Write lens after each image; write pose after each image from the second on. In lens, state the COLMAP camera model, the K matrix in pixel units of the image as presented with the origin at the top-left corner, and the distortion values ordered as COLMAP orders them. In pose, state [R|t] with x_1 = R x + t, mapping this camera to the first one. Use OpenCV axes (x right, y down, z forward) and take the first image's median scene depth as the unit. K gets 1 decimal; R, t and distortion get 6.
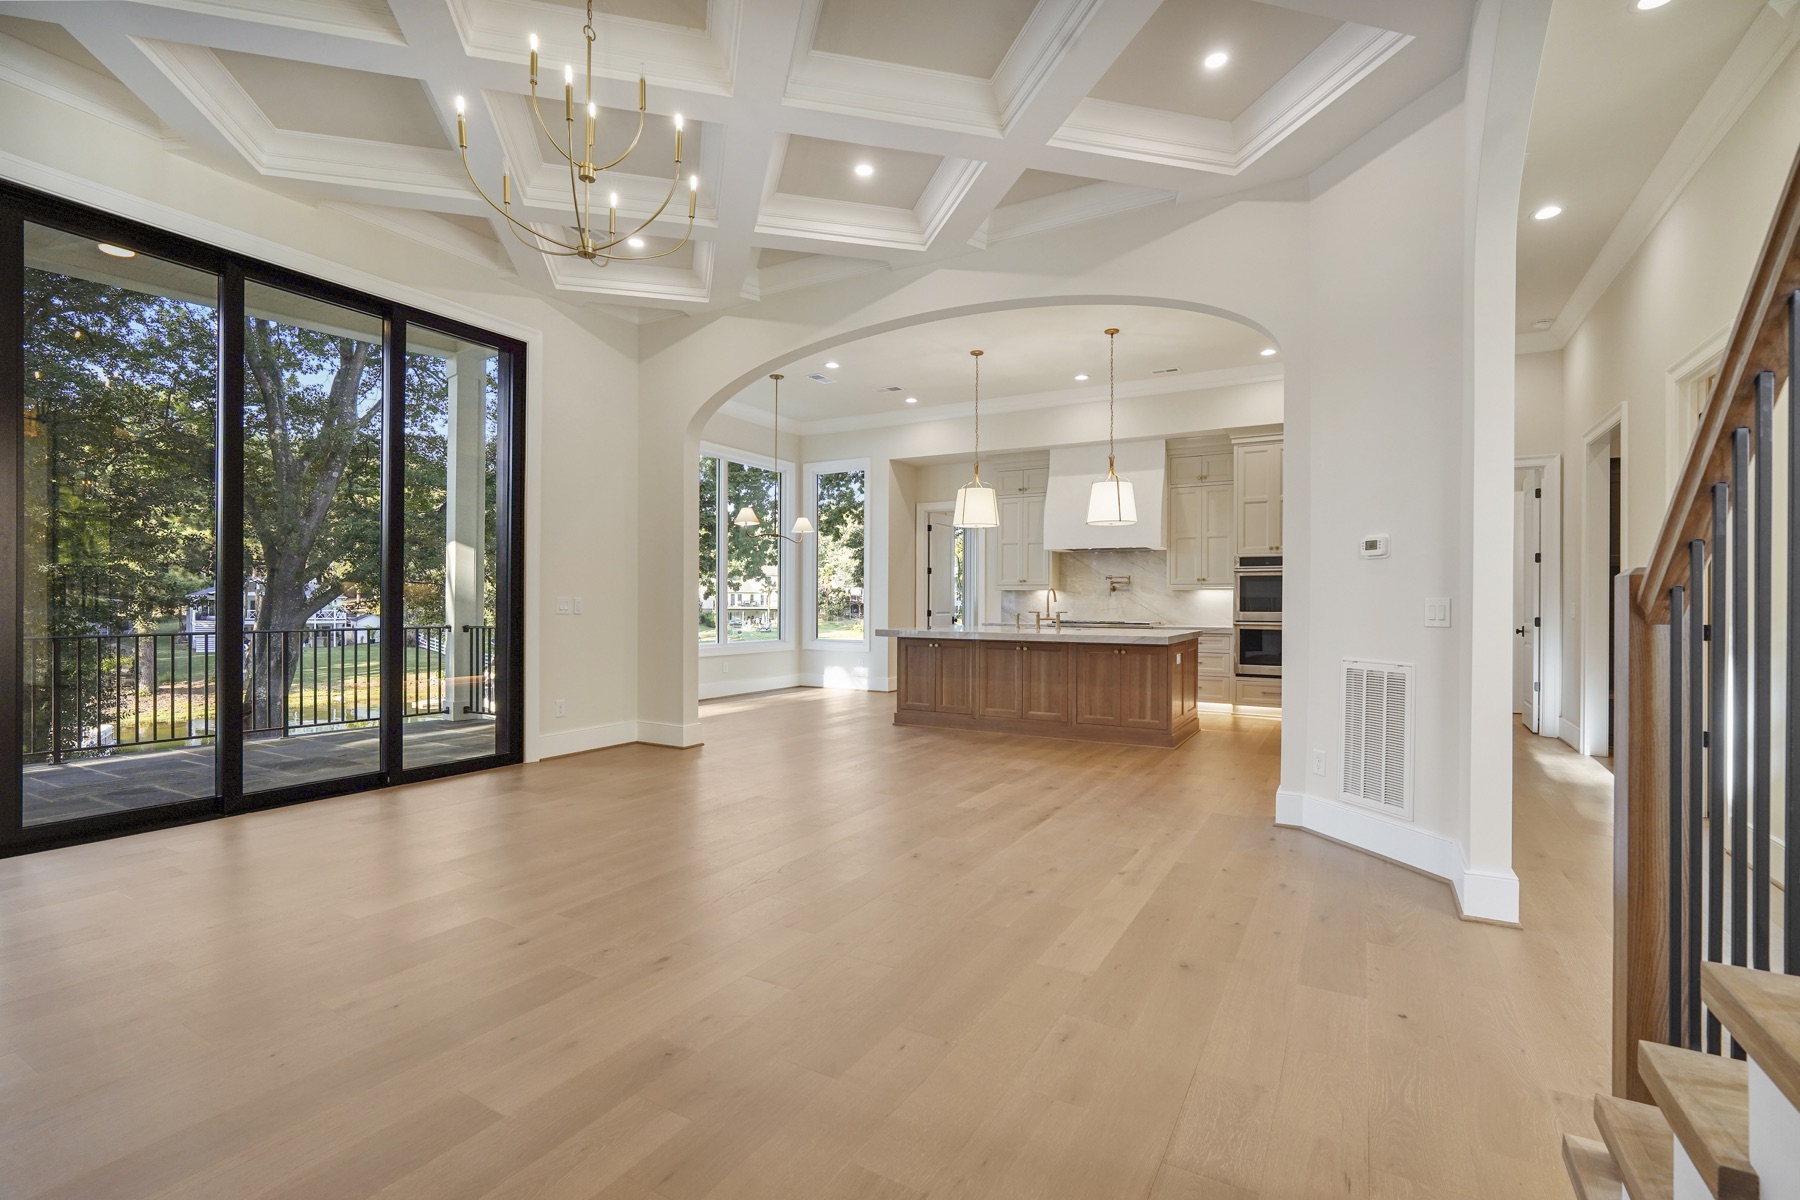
lens RADIAL K [[821.5, 0, 874.8], [0, 821.5, 605.6], [0, 0, 1]] dist [-0.003560, -0.000242]
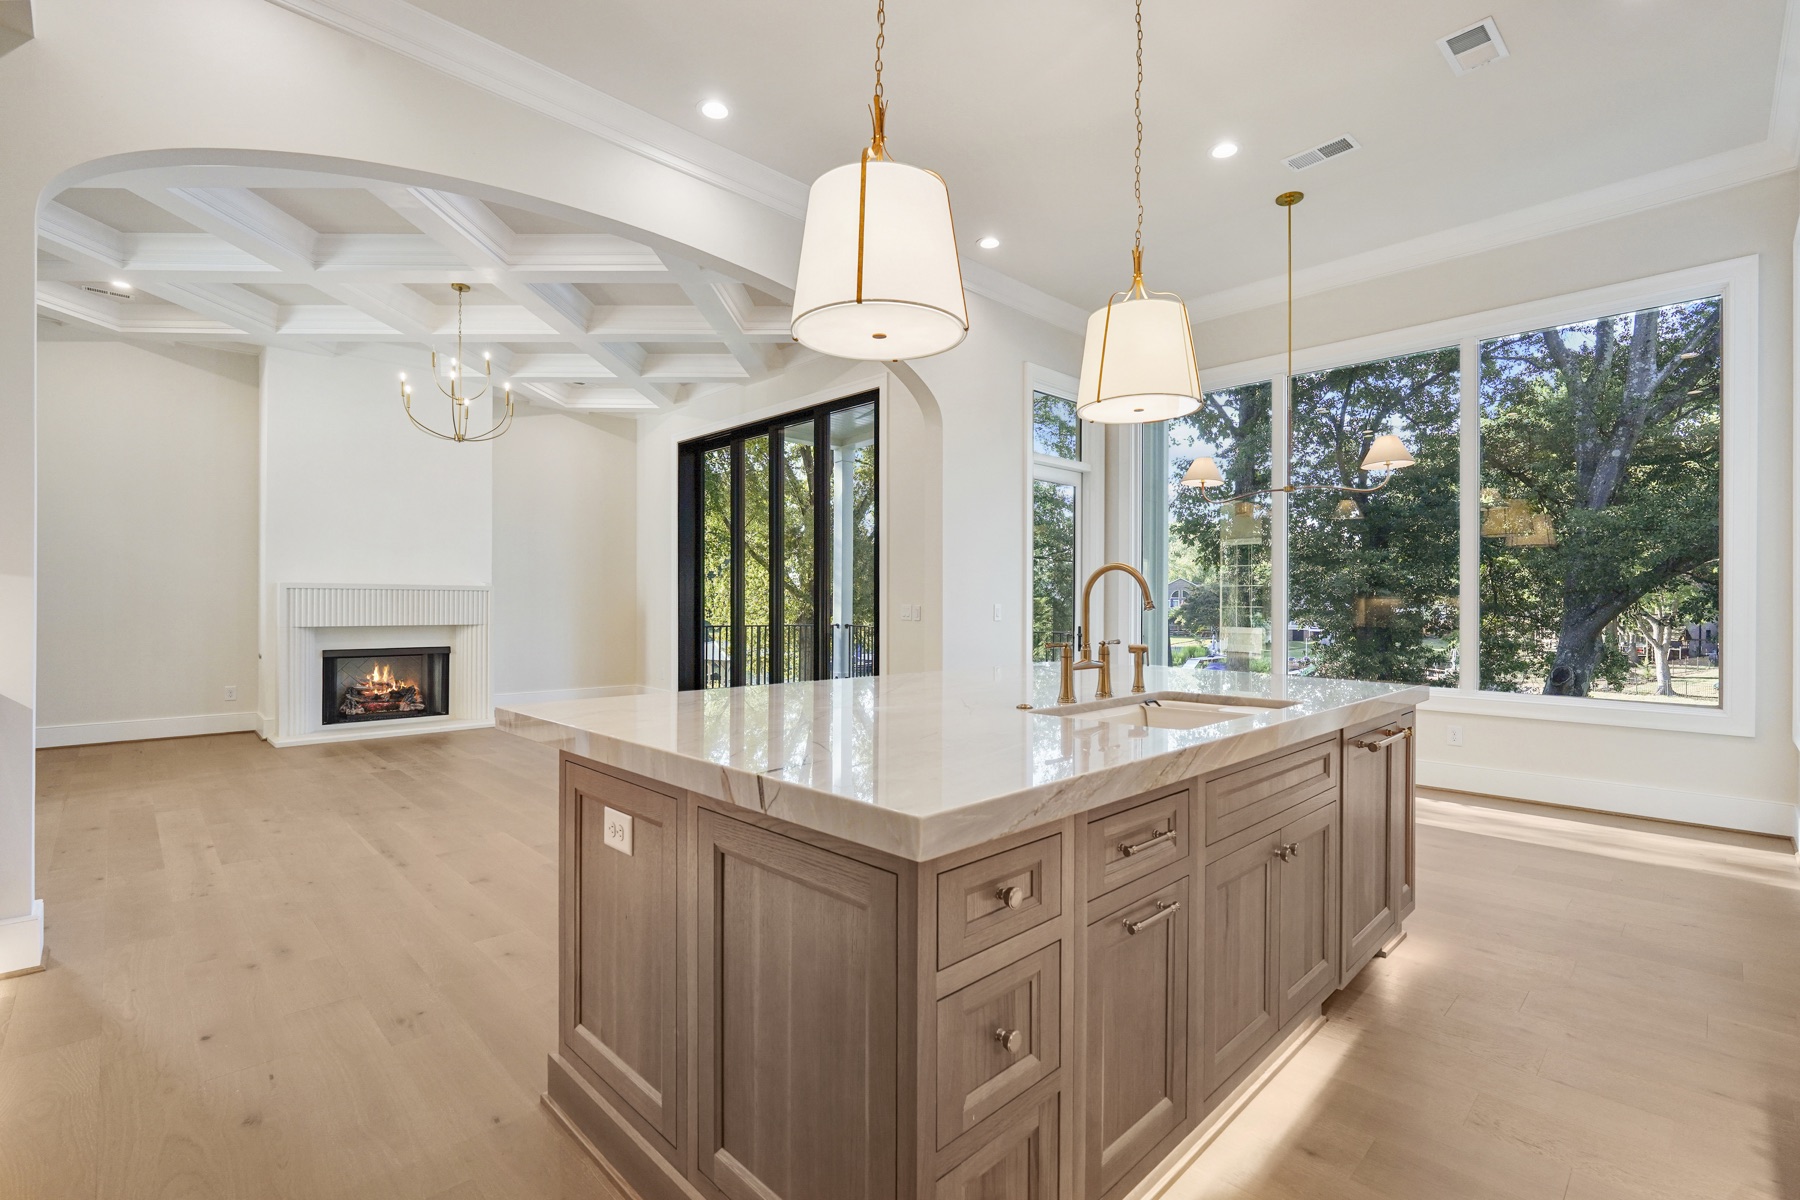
lens RADIAL K [[821.5, 0, 874.8], [0, 821.5, 605.6], [0, 0, 1]] dist [-0.003560, -0.000242]
pose [[-0.270423, 0.000102, -0.962742, 0.770616], [0.006846, 0.999975, -0.001817, 0.003771], [0.962717, -0.007083, -0.270417, 1.485852]]
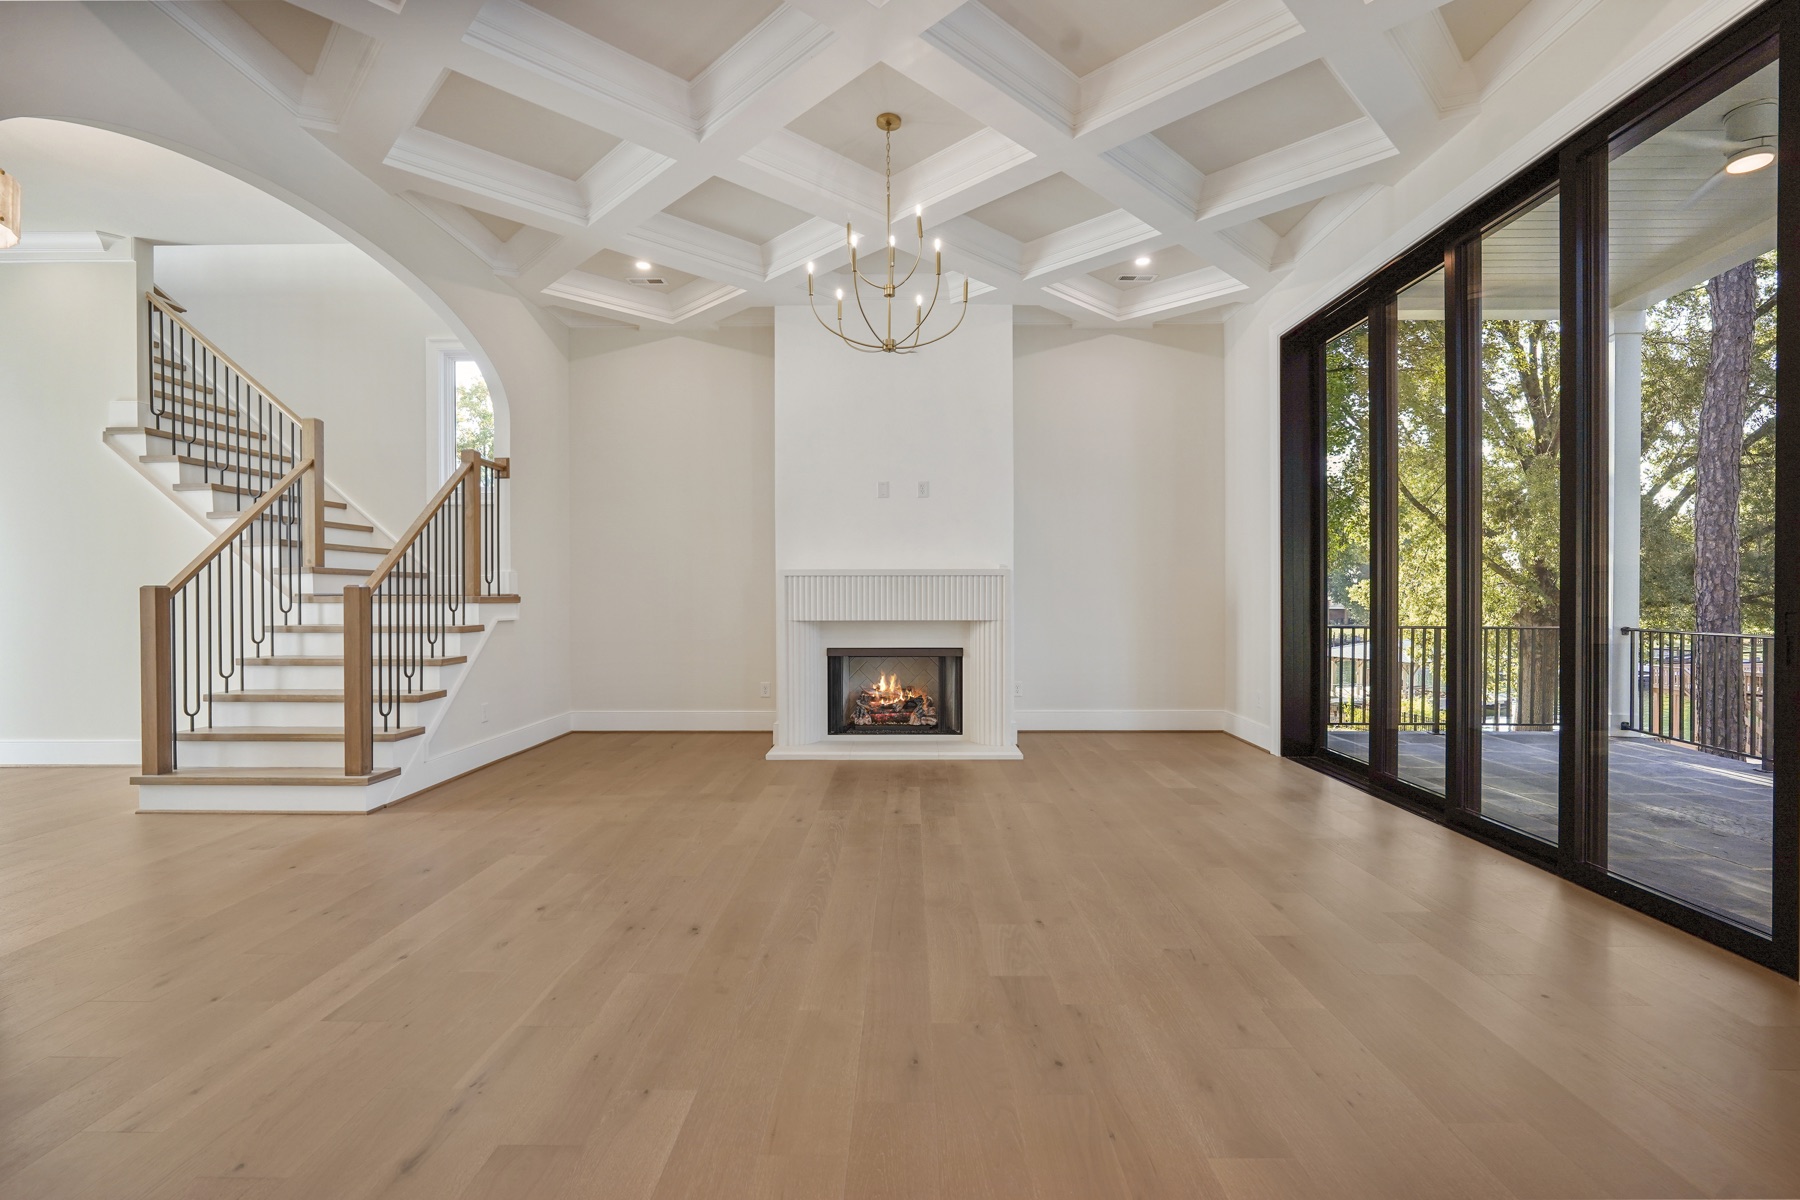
lens RADIAL K [[807.1, 0, 906.9], [0, 807.1, 603.5], [0, 0, 1]] dist [-0.013757, 0.000800]
pose [[-0.851169, 0.005874, -0.524859, 0.198700], [0.007173, 0.999974, -0.000442, 0.006746], [0.524843, -0.004141, -0.851189, 1.268389]]
